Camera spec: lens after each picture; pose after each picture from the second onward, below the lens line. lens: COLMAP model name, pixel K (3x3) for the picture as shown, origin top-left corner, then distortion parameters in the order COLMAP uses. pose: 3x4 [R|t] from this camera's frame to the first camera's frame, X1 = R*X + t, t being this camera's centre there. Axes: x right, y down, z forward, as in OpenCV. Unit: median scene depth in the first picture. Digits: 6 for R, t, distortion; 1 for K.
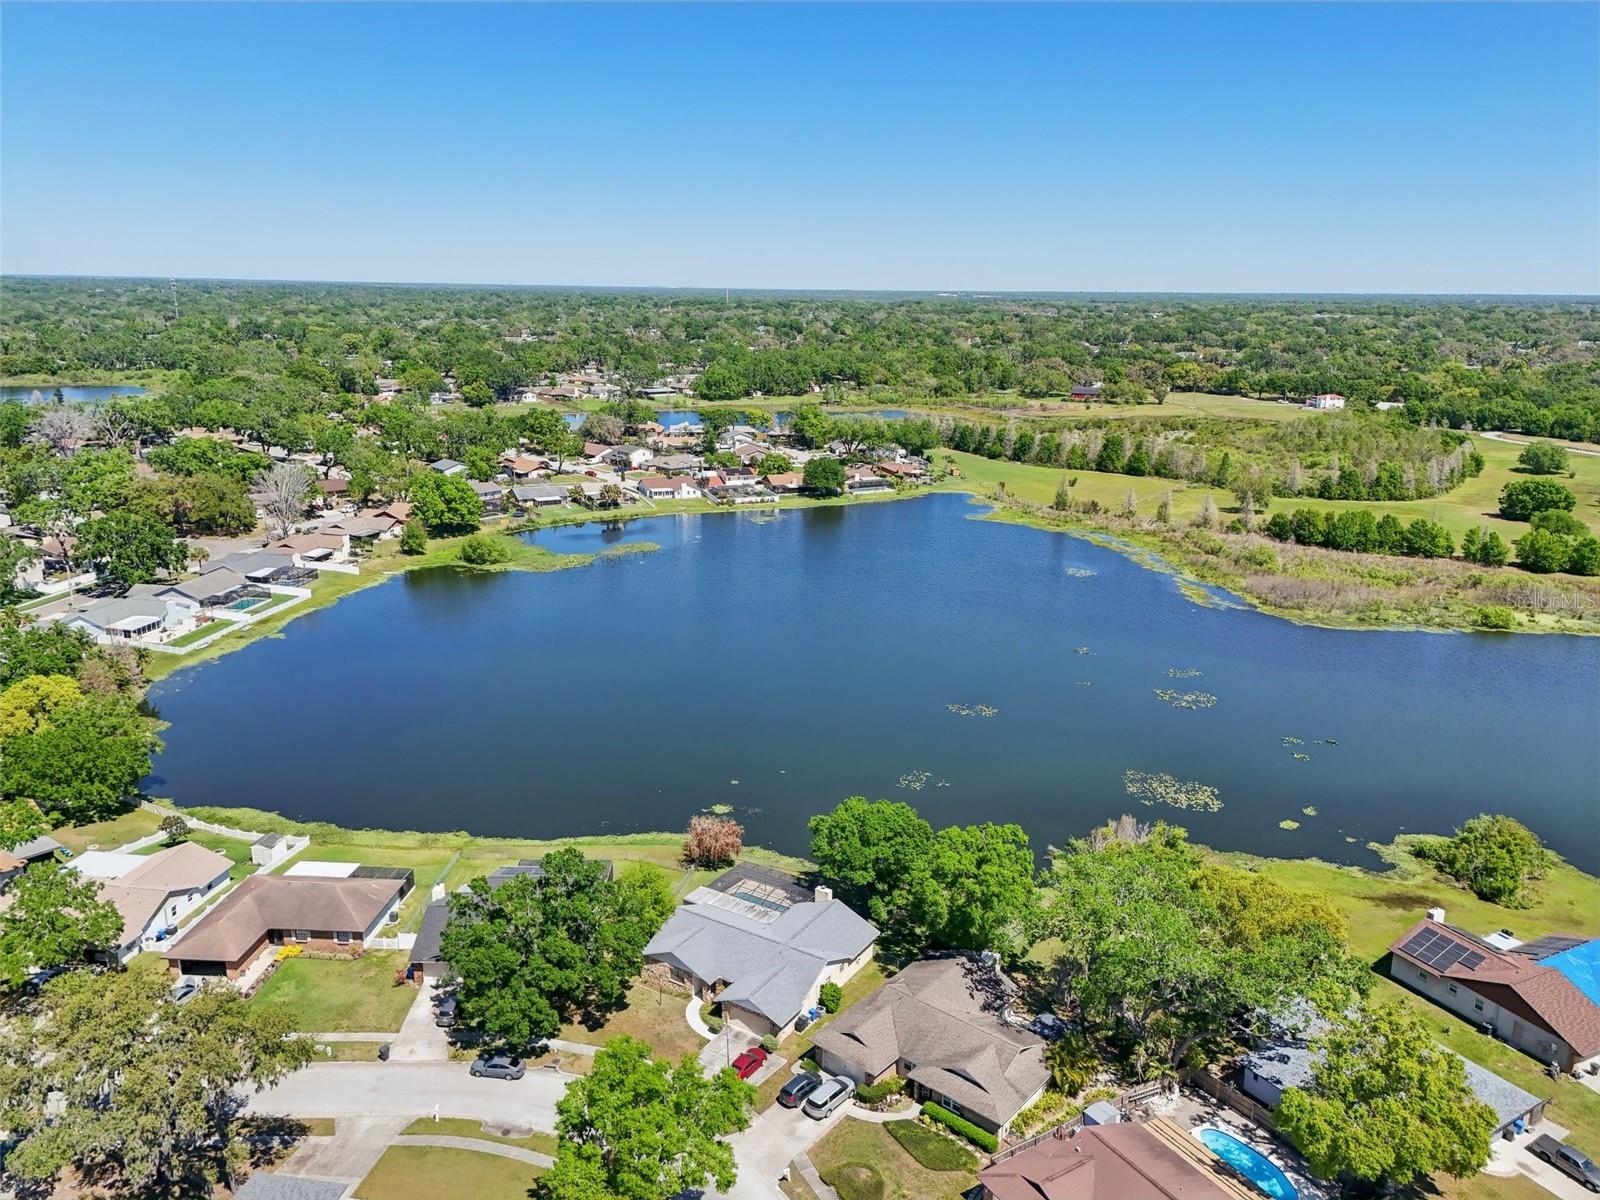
lens RADIAL K [[1175.4, 0, 796.9], [0, 1175.4, 600.0], [0, 0, 1]] dist [0.077832, -0.069666]
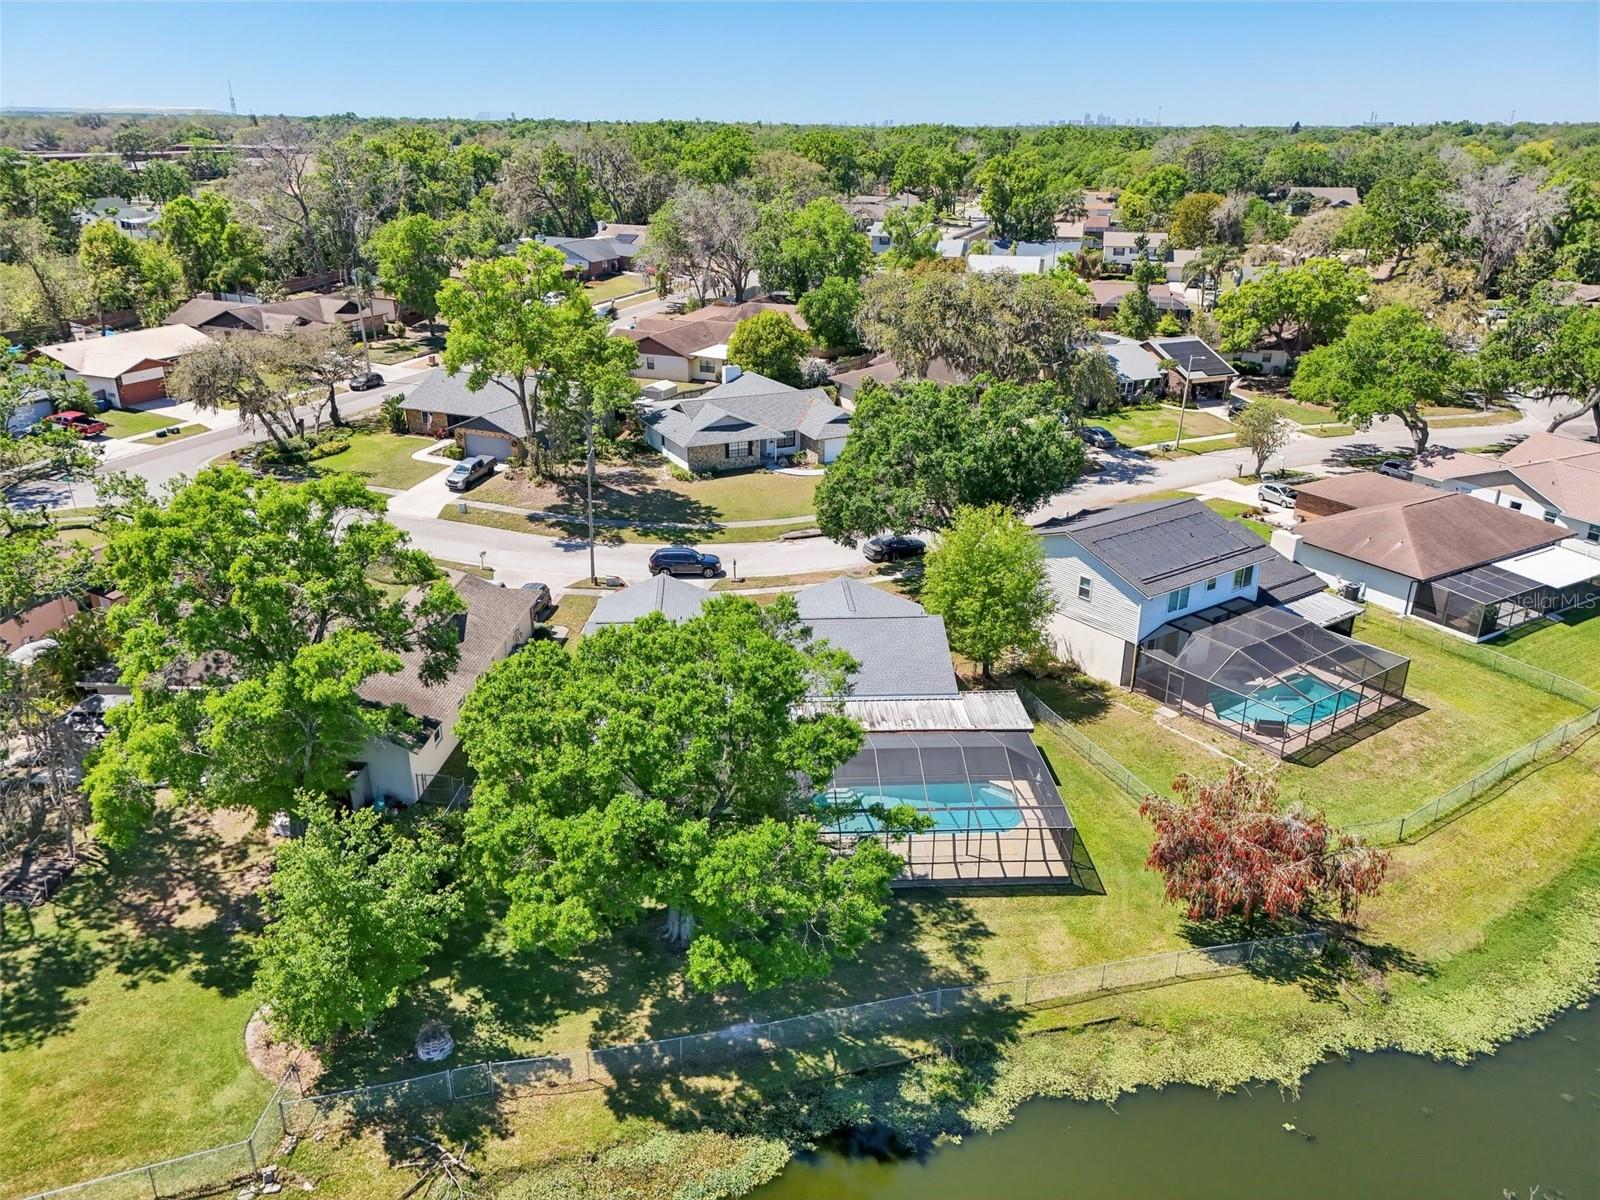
lens RADIAL K [[1175.4, 0, 800.7], [0, 1175.4, 591.7], [0, 0, 1]] dist [0.077832, -0.069666]
pose [[-0.807235, 0.199403, -0.555527, 0.082961], [-0.169537, 0.823206, 0.541838, -0.002651], [0.565358, 0.531573, -0.630715, 0.481620]]
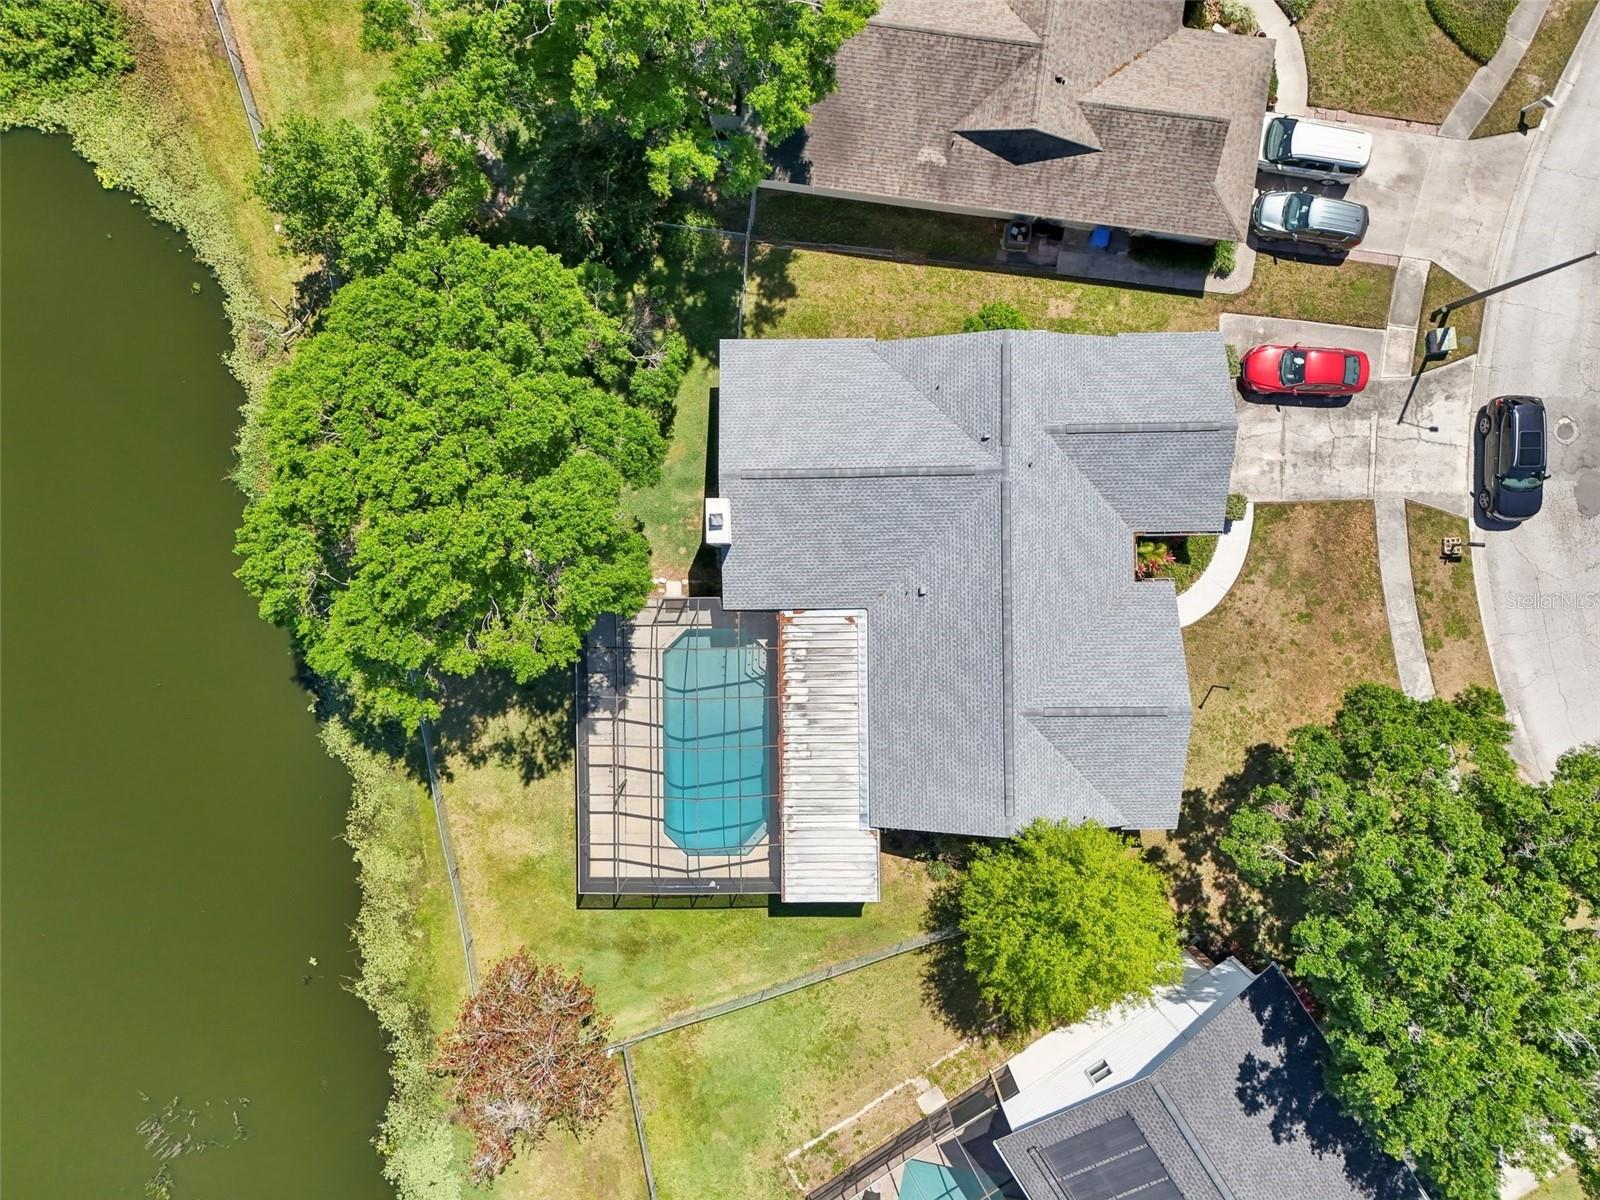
lens RADIAL K [[1175.4, 0, 797.8], [0, 1175.4, 596.8], [0, 0, 1]] dist [0.077832, -0.069666]
pose [[-0.541939, -0.840032, -0.025469, -0.000023], [0.206245, -0.162314, 0.964944, -0.029164], [-0.814718, 0.517688, 0.261217, 0.349432]]
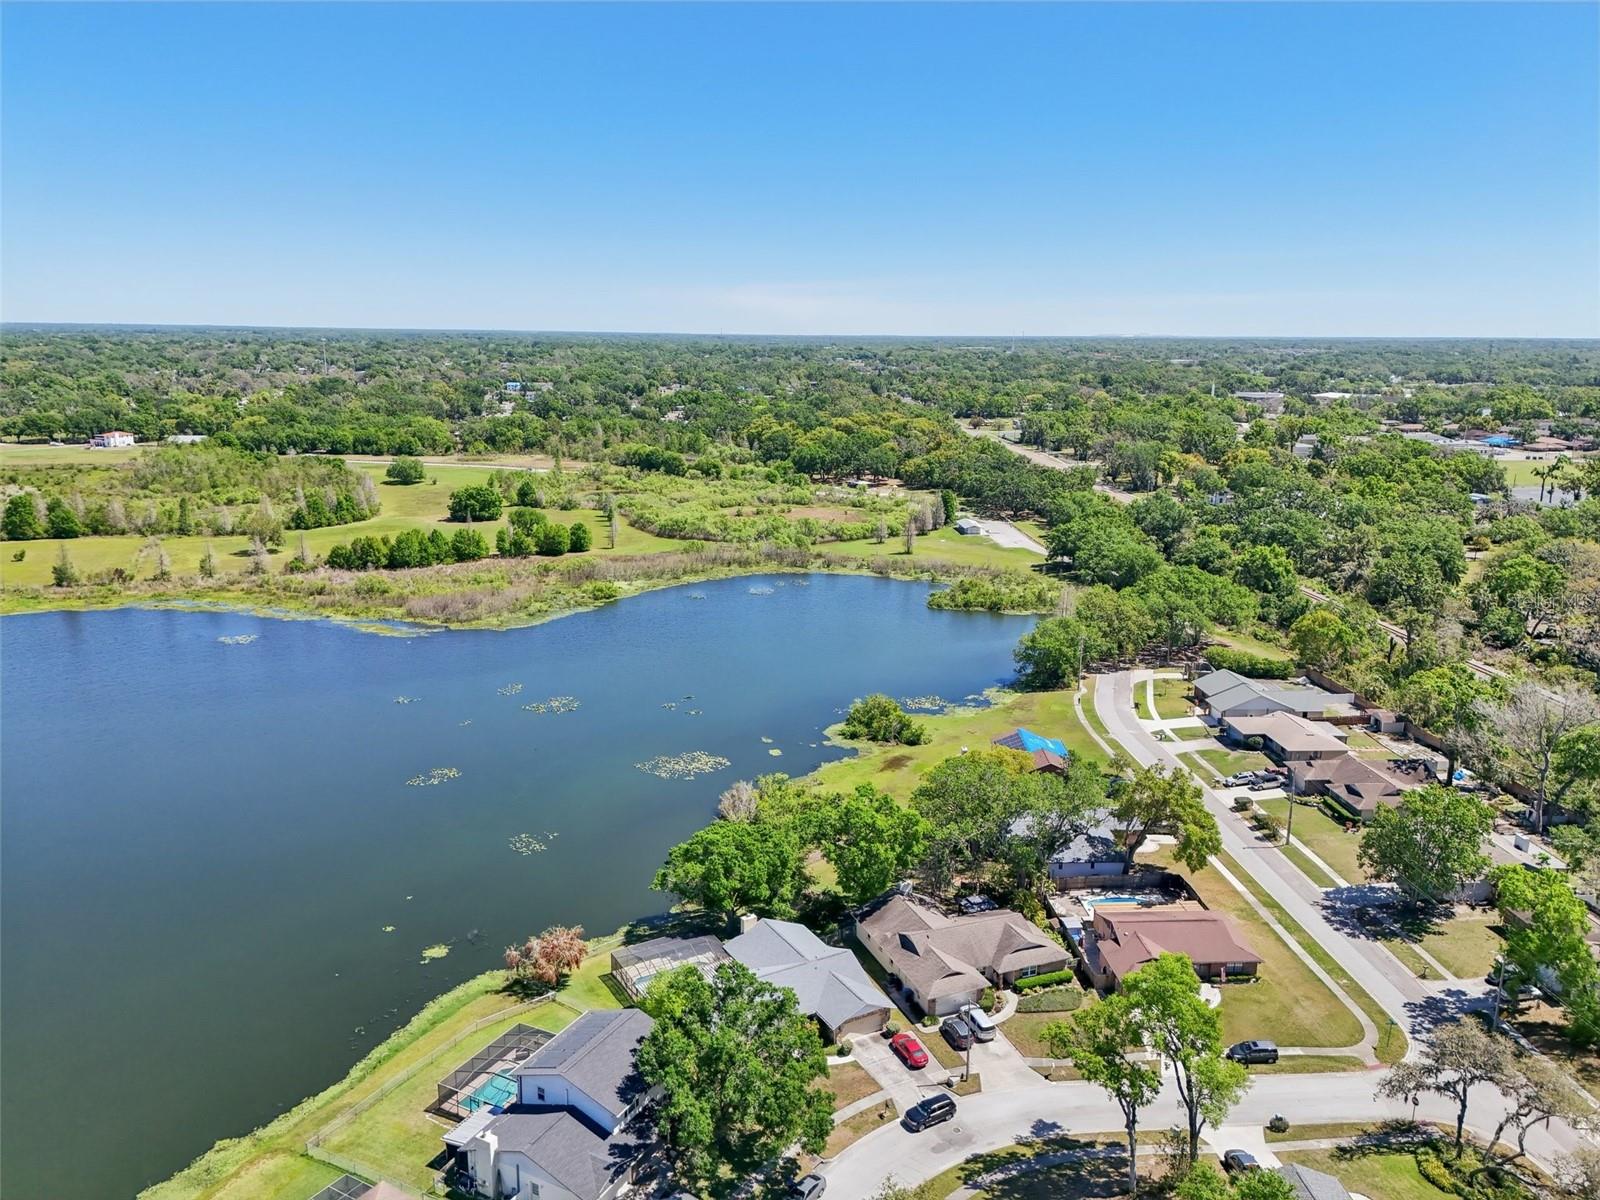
lens RADIAL K [[1175.4, 0, 805.0], [0, 1175.4, 602.8], [0, 0, 1]] dist [0.077832, -0.069666]
pose [[0.465970, -0.205256, 0.860664, -0.306786], [0.222717, 0.968610, 0.110420, -0.049062], [-0.856312, 0.140232, 0.497057, 0.154594]]
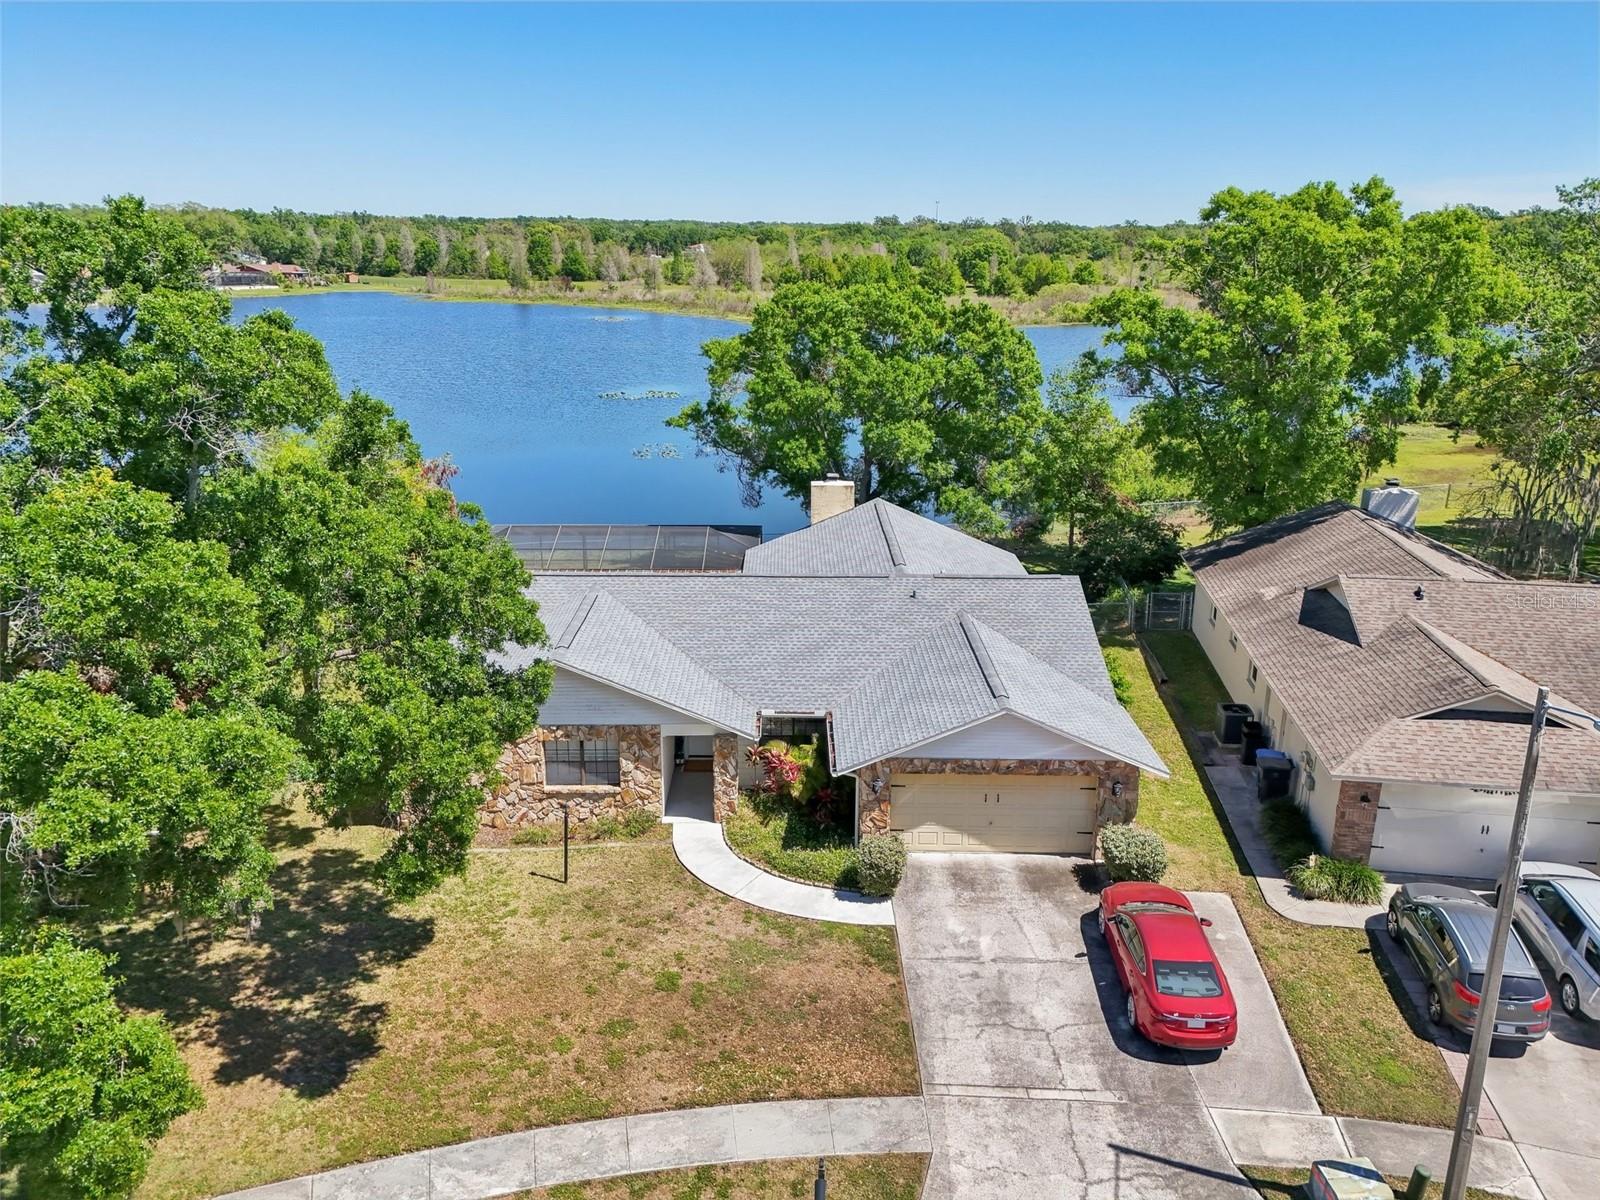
lens RADIAL K [[1175.4, 0, 800.9], [0, 1175.4, 590.8], [0, 0, 1]] dist [0.077832, -0.069666]
pose [[0.841747, -0.158931, 0.515948, -0.065923], [0.139398, 0.987262, 0.076691, 0.096143], [-0.521565, 0.007367, 0.853180, 0.272967]]
